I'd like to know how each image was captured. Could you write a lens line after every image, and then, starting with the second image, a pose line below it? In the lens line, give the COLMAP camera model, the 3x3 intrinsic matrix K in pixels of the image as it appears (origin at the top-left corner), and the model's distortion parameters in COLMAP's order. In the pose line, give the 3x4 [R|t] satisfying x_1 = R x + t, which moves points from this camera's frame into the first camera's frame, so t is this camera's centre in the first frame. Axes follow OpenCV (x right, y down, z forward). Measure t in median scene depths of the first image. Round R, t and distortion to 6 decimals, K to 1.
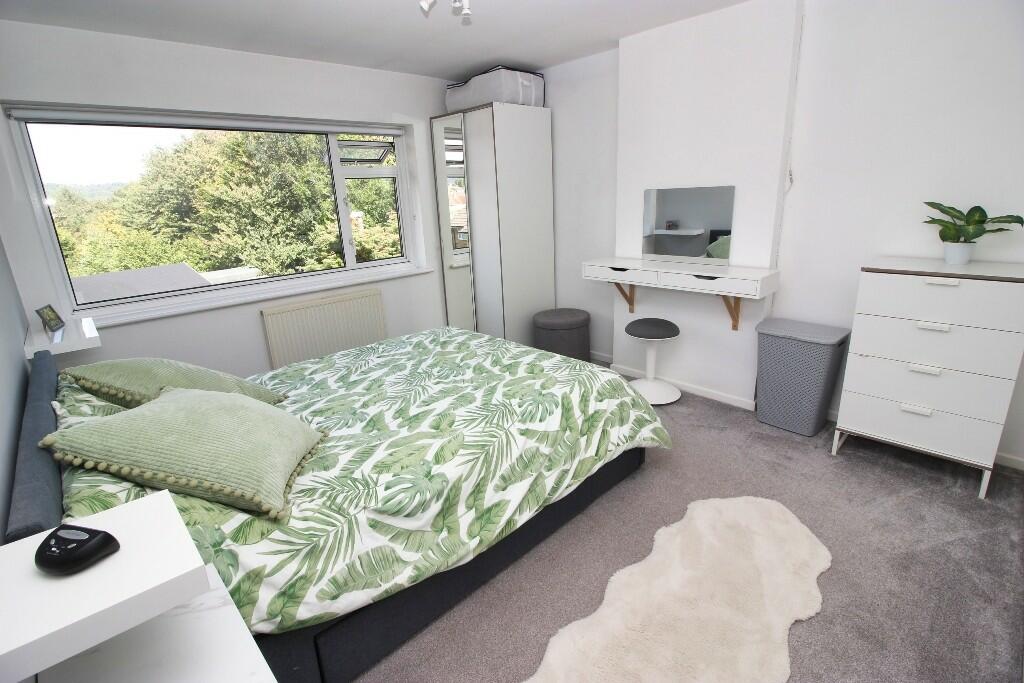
lens RADIAL K [[474.8, 0, 509.2], [0, 474.8, 329.2], [0, 0, 1]] dist [-0.001056, -0.000613]
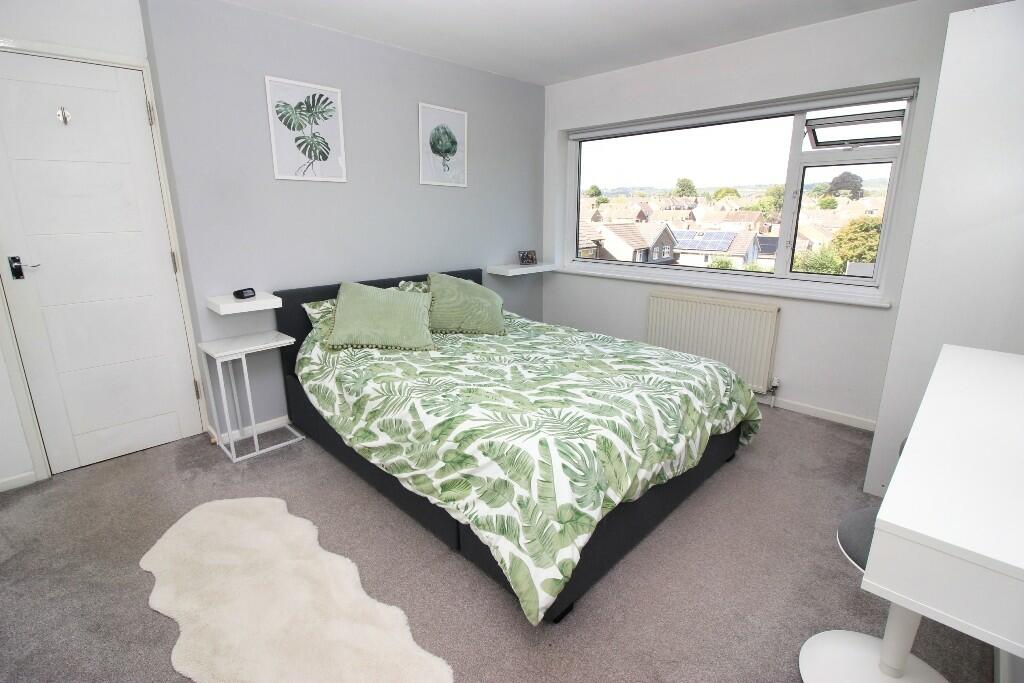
lens RADIAL K [[474.8, 0, 509.2], [0, 474.8, 329.2], [0, 0, 1]] dist [-0.001056, -0.000613]
pose [[0.024202, 0.283090, -0.958788, 0.930435], [-0.266208, 0.926266, 0.266768, -0.271485], [0.963612, 0.248780, 0.097779, 0.958398]]
